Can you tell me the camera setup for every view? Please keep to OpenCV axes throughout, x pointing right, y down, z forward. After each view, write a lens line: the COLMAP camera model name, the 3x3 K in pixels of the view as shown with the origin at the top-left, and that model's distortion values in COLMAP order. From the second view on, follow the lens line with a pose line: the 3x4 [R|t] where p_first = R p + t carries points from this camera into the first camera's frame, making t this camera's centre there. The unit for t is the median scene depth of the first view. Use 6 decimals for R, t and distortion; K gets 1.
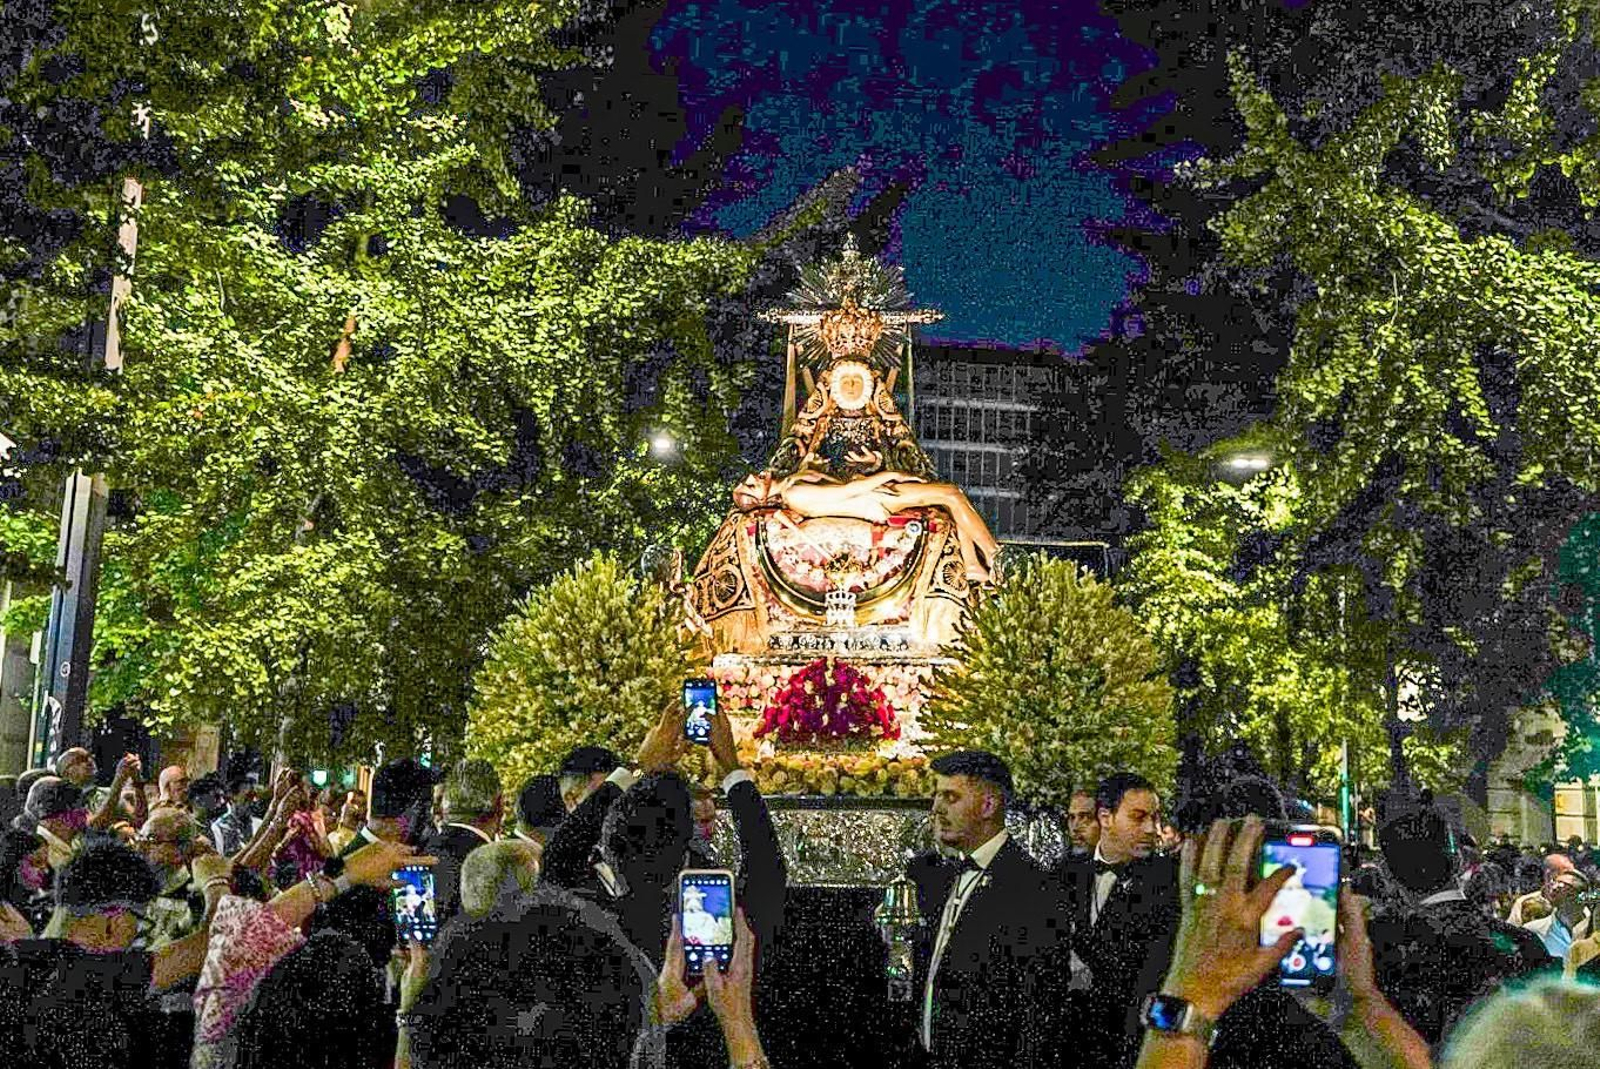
lens RADIAL K [[1505.9, 0, 807.6], [0, 1505.9, 540.9], [0, 0, 1]] dist [0.045136, 0.000000]
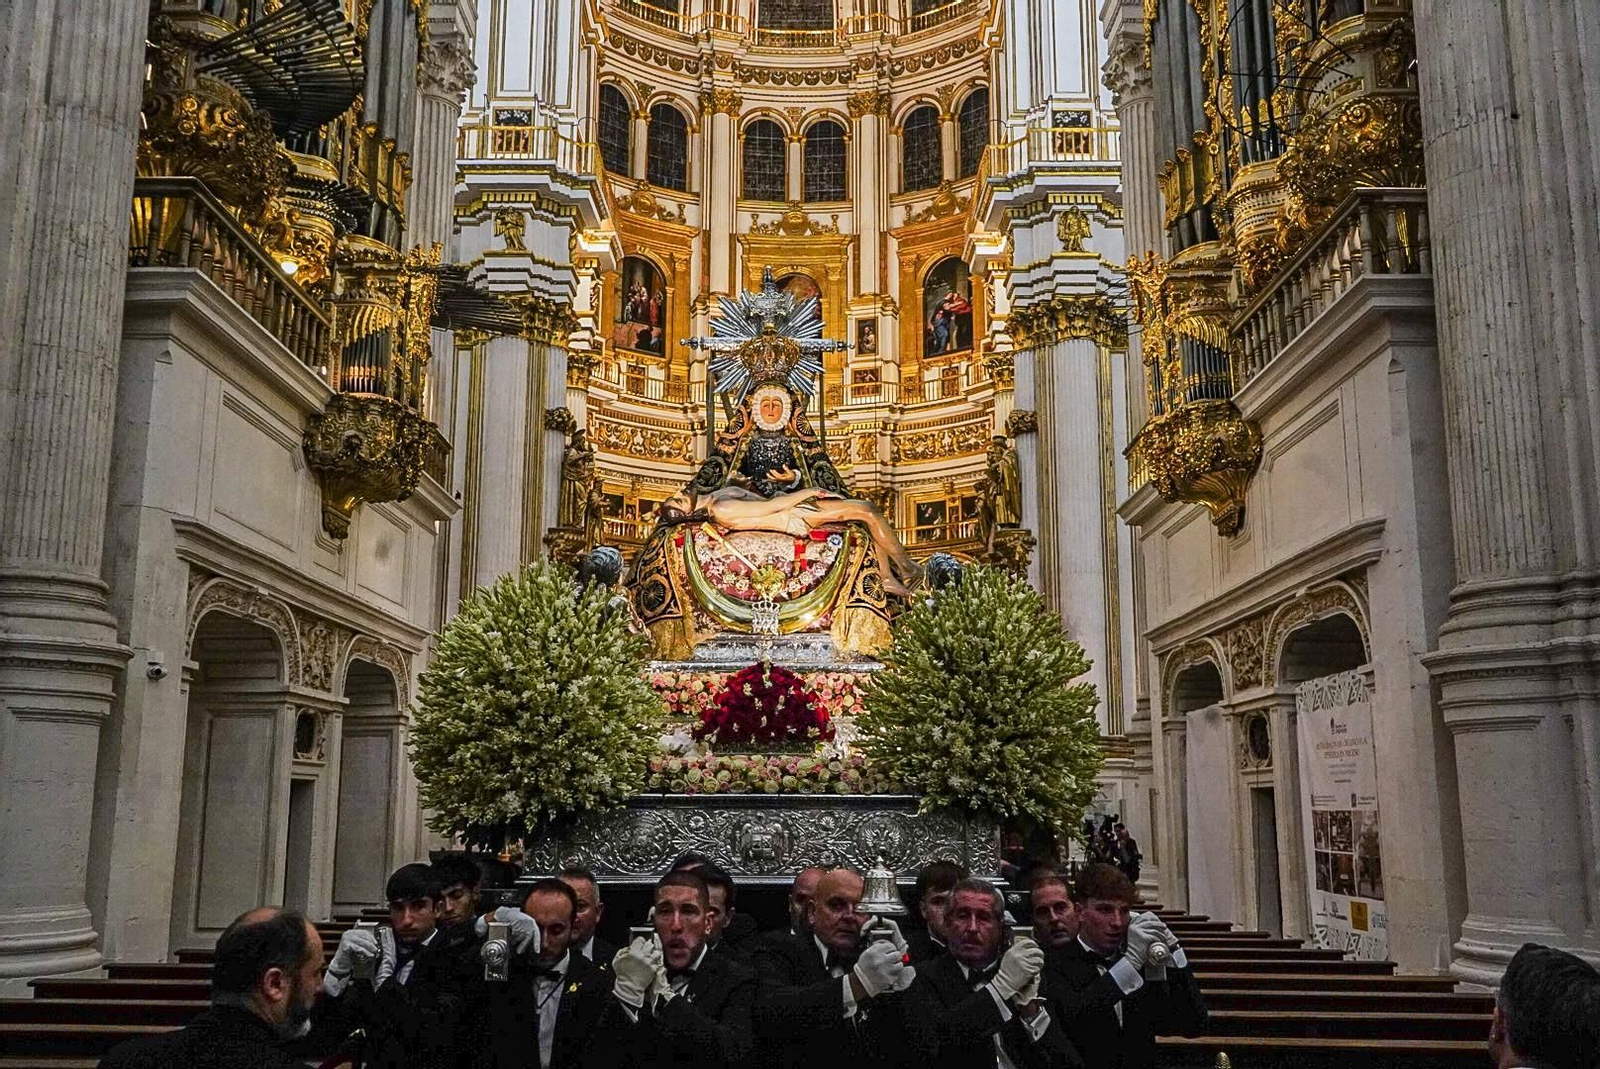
lens RADIAL K [[1351.8, 0, 778.0], [0, 1351.8, 548.6], [0, 0, 1]] dist [0.039753, -0.004595]
pose [[0.996755, 0.013239, 0.079393, -0.045348], [-0.011484, 0.999680, -0.022520, 0.018670], [-0.079666, 0.021535, 0.996589, 0.067098]]
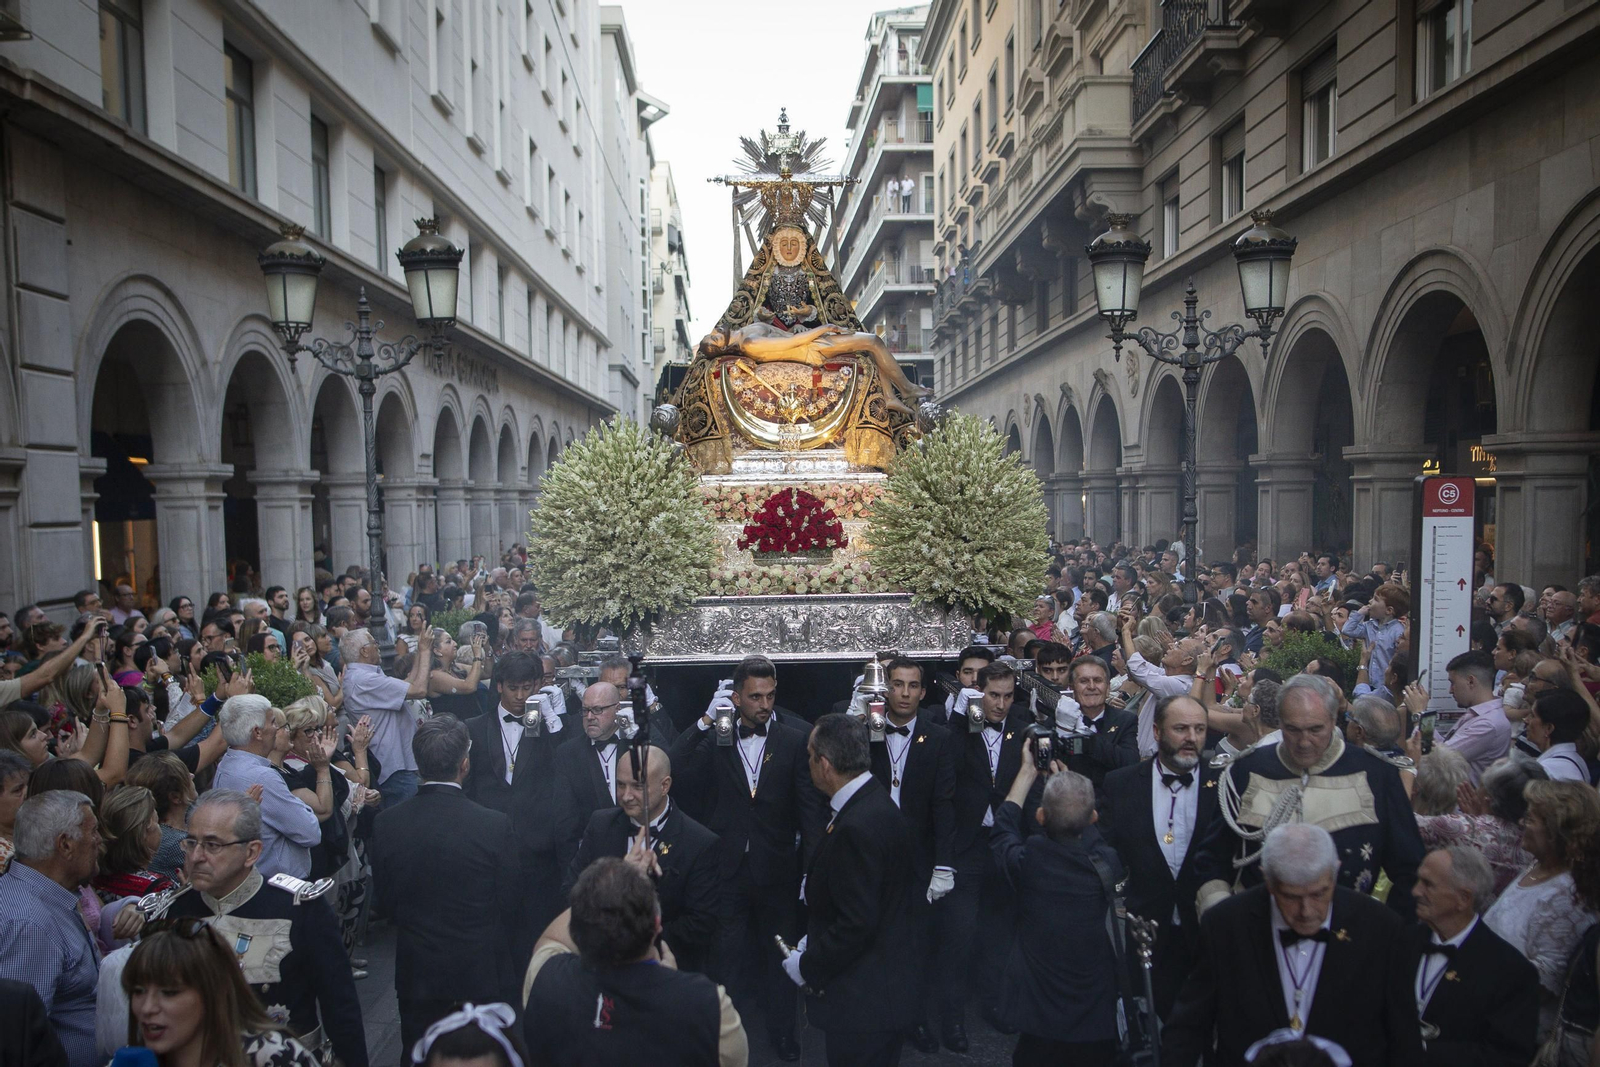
lens RADIAL K [[1427.7, 0, 792.3], [0, 1427.7, 579.9], [0, 0, 1]] dist [-0.037764, -0.006997]
pose [[0.996214, -0.026262, 0.082874, -0.080896], [0.008165, 0.977332, 0.211554, -0.094489], [-0.086551, -0.210077, 0.973846, -0.205712]]
